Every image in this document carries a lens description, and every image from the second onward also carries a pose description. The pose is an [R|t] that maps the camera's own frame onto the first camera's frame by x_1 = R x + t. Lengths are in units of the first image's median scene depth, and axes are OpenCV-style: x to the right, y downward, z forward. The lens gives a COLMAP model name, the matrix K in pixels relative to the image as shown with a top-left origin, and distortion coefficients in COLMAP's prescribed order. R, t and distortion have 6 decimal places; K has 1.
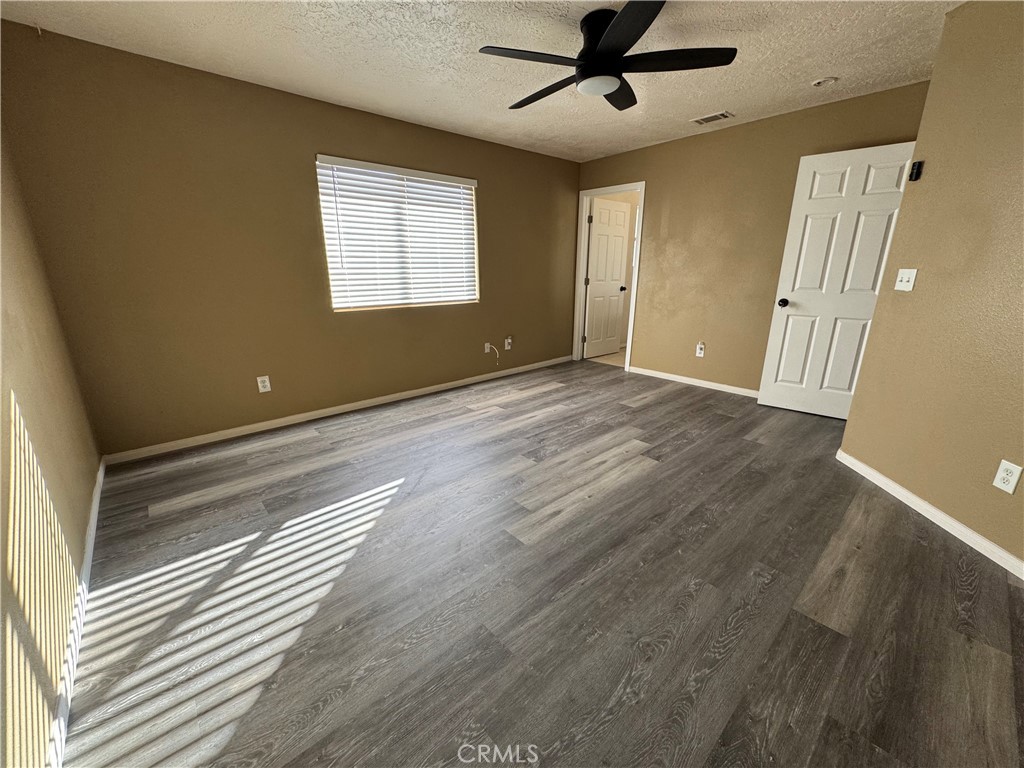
lens RADIAL K [[409.0, 0, 510.7], [0, 409.0, 382.8], [0, 0, 1]] dist [-0.000909, -0.000037]
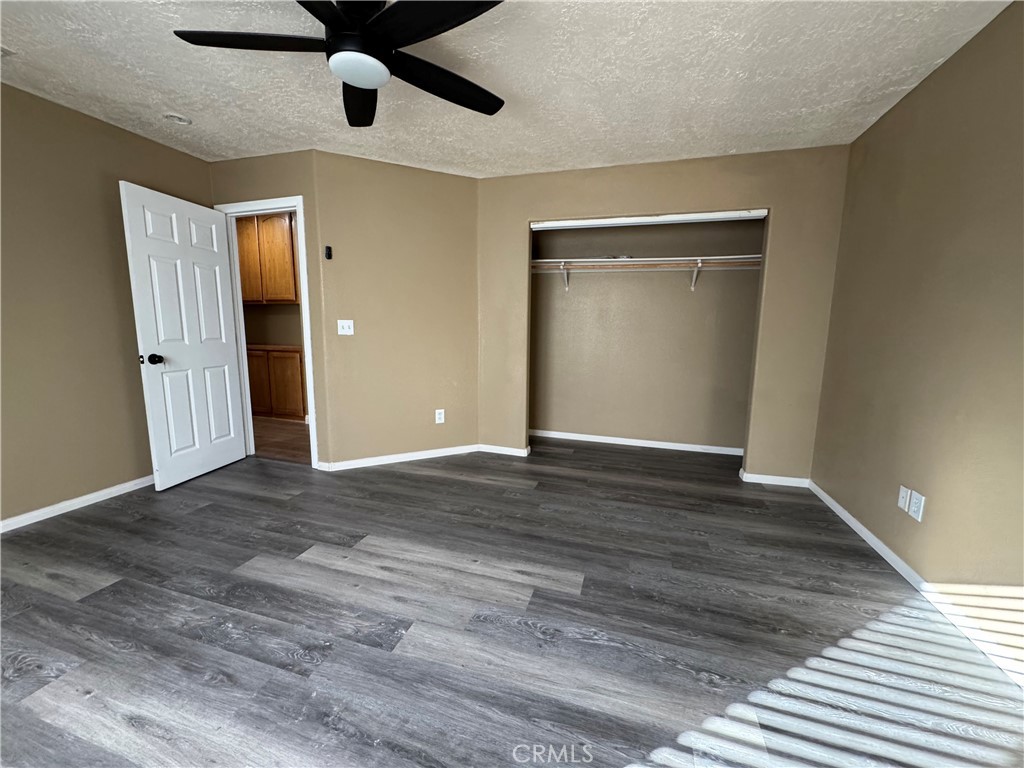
lens RADIAL K [[409.0, 0, 510.3], [0, 409.0, 385.2], [0, 0, 1]] dist [-0.000909, -0.000037]
pose [[-0.516383, -0.129014, 0.846584, -0.480587], [0.221672, 0.934754, 0.277662, -0.275299], [-0.827170, 0.331044, -0.454092, 1.024819]]
